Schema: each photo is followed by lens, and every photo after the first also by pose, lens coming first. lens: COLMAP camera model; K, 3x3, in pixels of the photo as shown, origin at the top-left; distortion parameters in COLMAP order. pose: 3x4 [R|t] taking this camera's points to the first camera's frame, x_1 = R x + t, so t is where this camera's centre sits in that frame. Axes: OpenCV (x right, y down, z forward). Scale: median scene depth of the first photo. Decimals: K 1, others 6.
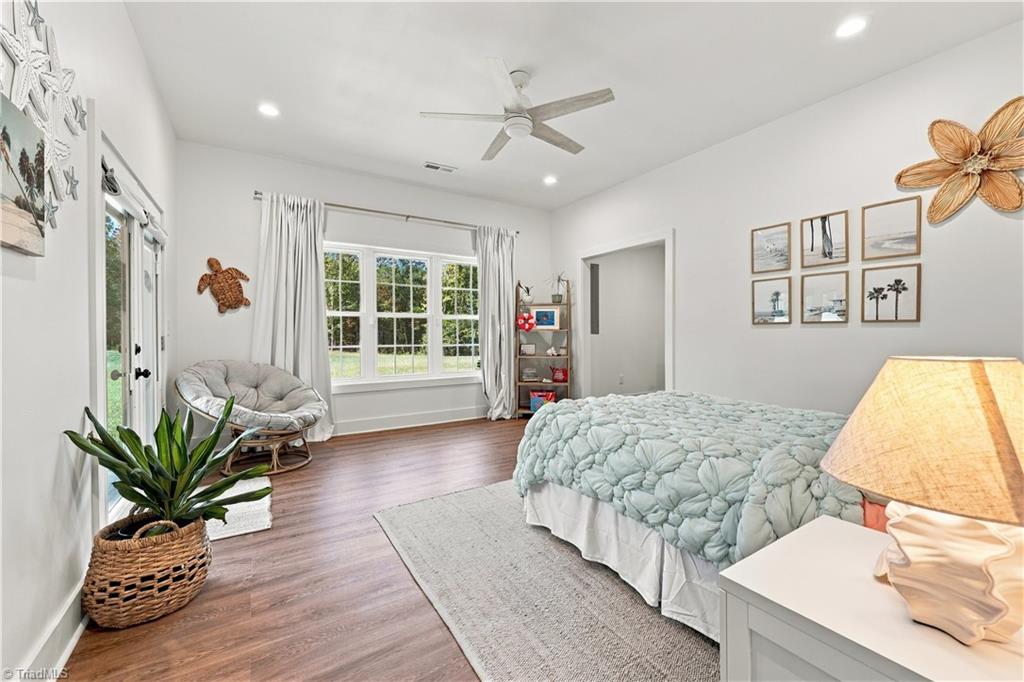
lens RADIAL K [[415.5, 0, 515.2], [0, 415.5, 333.2], [0, 0, 1]] dist [0.000728, -0.000002]
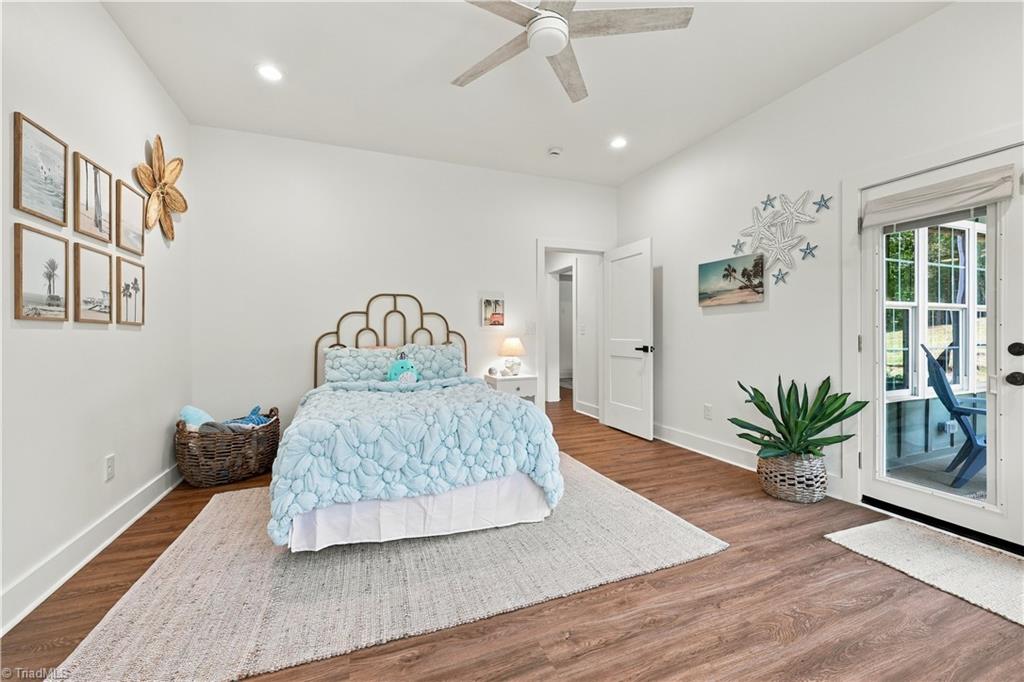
lens RADIAL K [[415.5, 0, 515.2], [0, 415.5, 333.2], [0, 0, 1]] dist [0.000728, -0.000002]
pose [[-0.980577, 0.007326, 0.195997, -0.065784], [0.008180, 0.999960, 0.003547, -0.002383], [-0.195963, 0.005081, -0.980598, 1.426150]]
